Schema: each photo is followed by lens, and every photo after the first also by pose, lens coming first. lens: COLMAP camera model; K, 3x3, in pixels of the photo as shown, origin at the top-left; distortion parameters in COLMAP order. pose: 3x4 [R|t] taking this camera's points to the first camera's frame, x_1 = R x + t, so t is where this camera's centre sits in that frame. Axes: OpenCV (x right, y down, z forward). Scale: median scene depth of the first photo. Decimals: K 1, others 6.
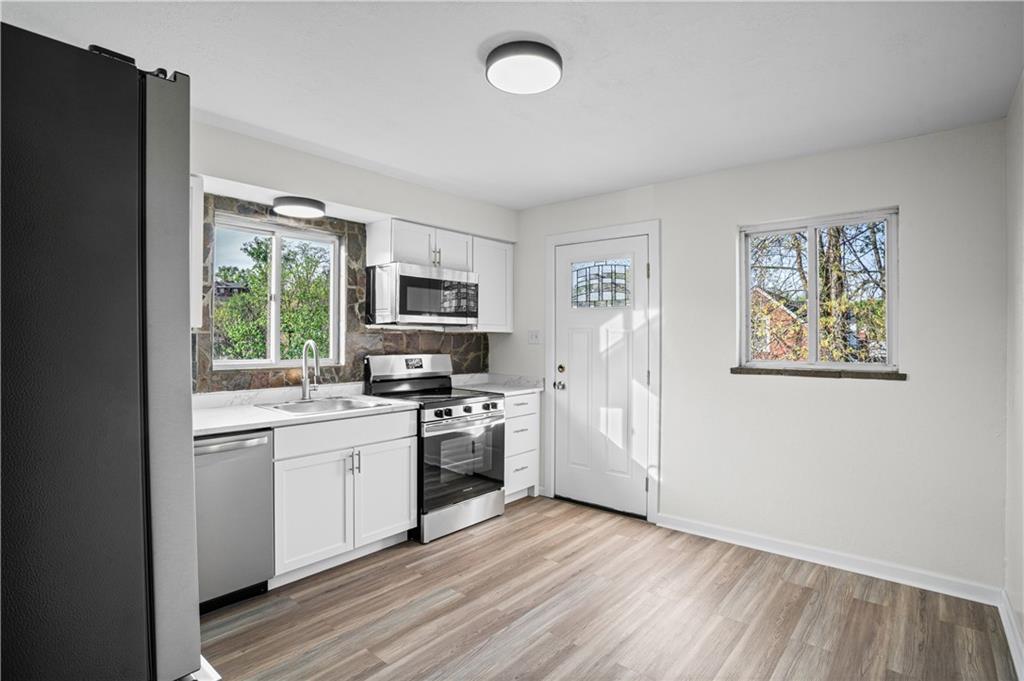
lens RADIAL K [[510.0, 0, 508.4], [0, 510.0, 336.5], [0, 0, 1]] dist [-0.057657, 0.013358]
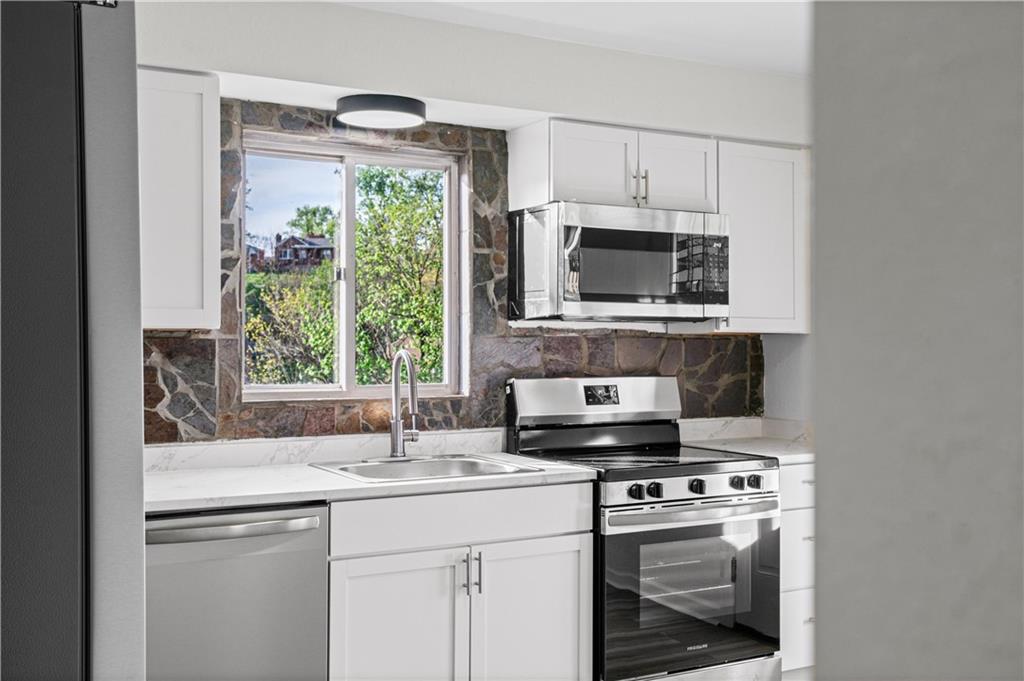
lens RADIAL K [[1112.8, 0, 523.1], [0, 1112.8, 334.4], [0, 0, 1]] dist [0.031763, 0.000000]
pose [[0.947508, -0.006667, -0.319661, 0.112783], [0.004322, 0.999958, -0.008046, 0.000608], [0.319702, 0.006242, 0.947498, -0.104916]]
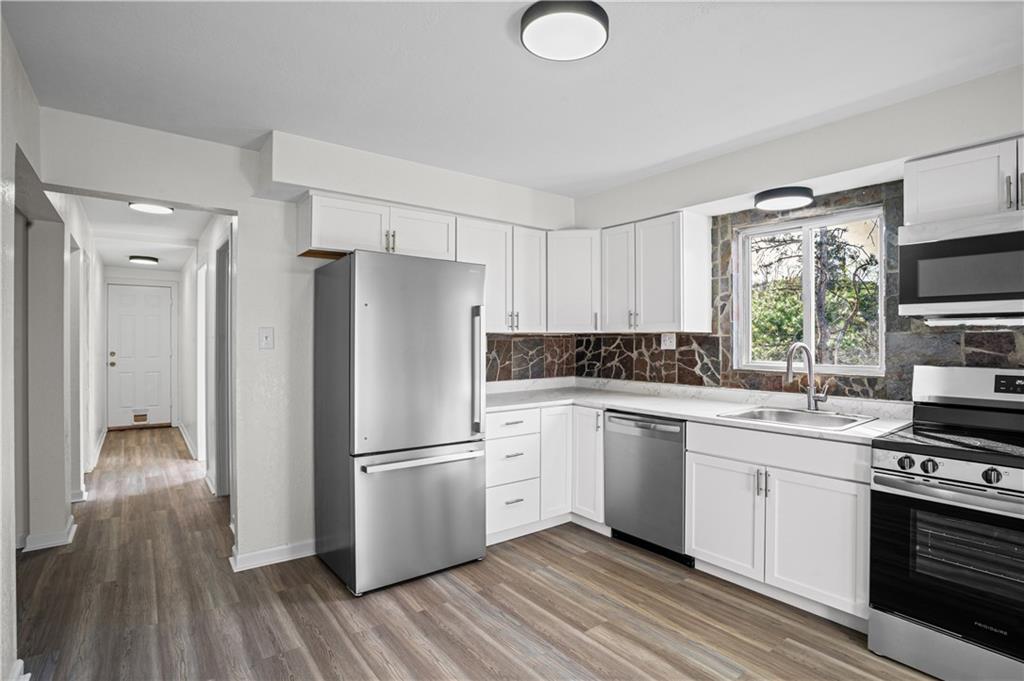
lens RADIAL K [[510.0, 0, 518.1], [0, 510.0, 340.8], [0, 0, 1]] dist [-0.057657, 0.013358]
pose [[-0.204249, -0.002930, -0.978915, 0.520558], [0.001722, 0.999993, -0.003352, 0.005649], [0.978918, -0.002370, -0.204242, 0.636710]]
